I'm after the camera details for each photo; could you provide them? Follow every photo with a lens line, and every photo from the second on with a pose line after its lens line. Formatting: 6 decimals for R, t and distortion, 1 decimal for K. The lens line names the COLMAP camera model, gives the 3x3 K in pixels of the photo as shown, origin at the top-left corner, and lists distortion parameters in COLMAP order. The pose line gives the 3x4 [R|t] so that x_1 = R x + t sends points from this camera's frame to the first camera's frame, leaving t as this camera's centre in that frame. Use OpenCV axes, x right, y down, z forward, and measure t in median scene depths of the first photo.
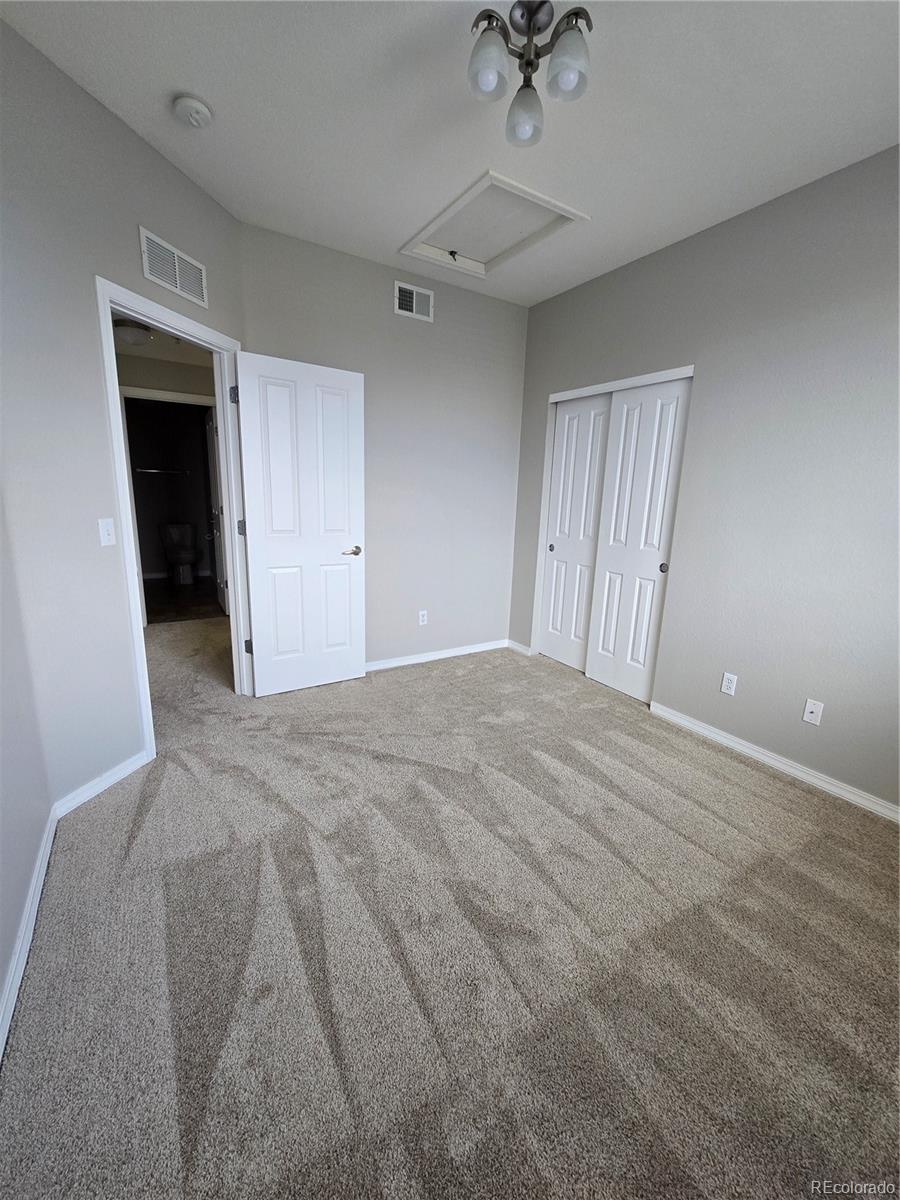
lens RADIAL K [[489.9, 0, 455.2], [0, 489.9, 603.1], [0, 0, 1]] dist [-0.002839, 0.001061]
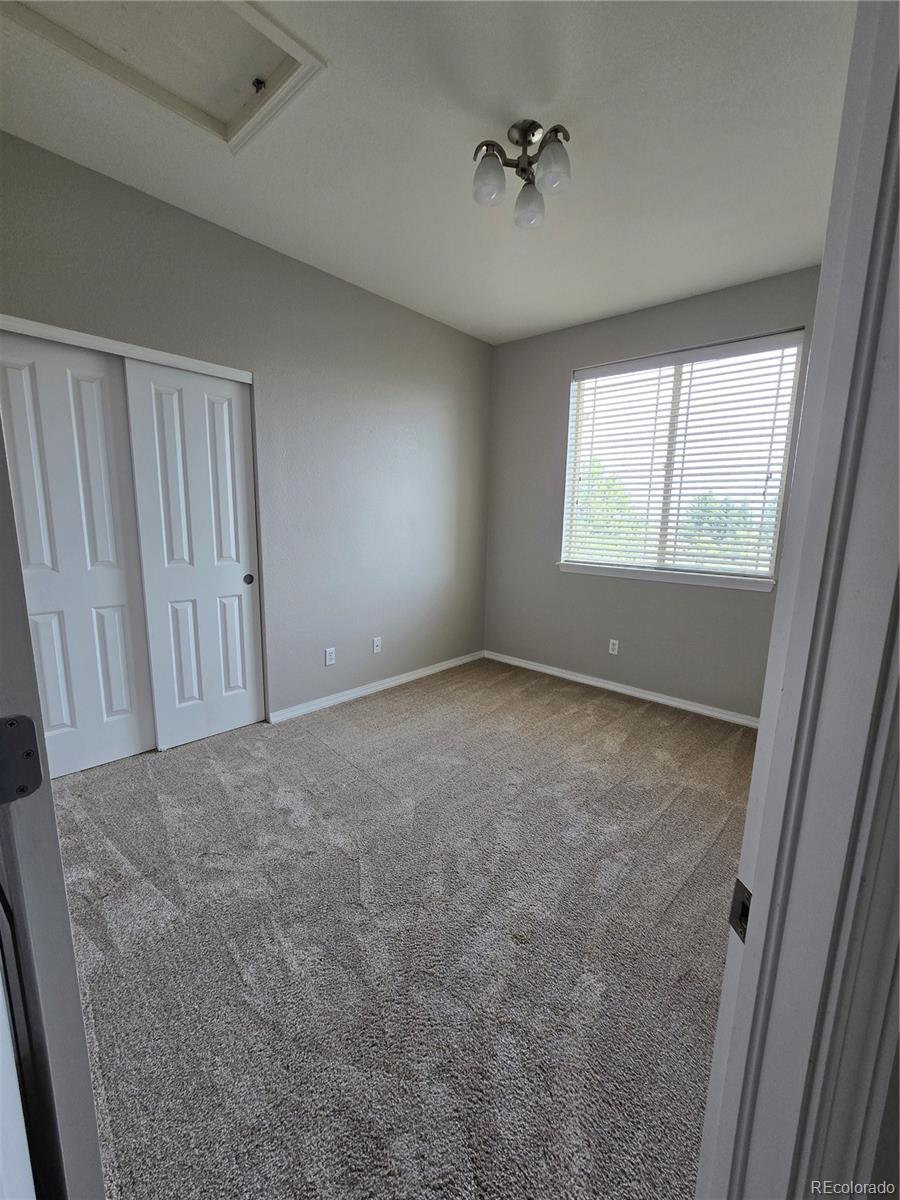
lens RADIAL K [[494.1, 0, 453.4], [0, 494.1, 603.6], [0, 0, 1]] dist [-0.000512, 0.000010]
pose [[-0.275146, -0.215010, 0.937051, -0.584891], [0.175576, 0.947042, 0.268857, -0.212250], [-0.945234, 0.238498, -0.222825, 0.833120]]
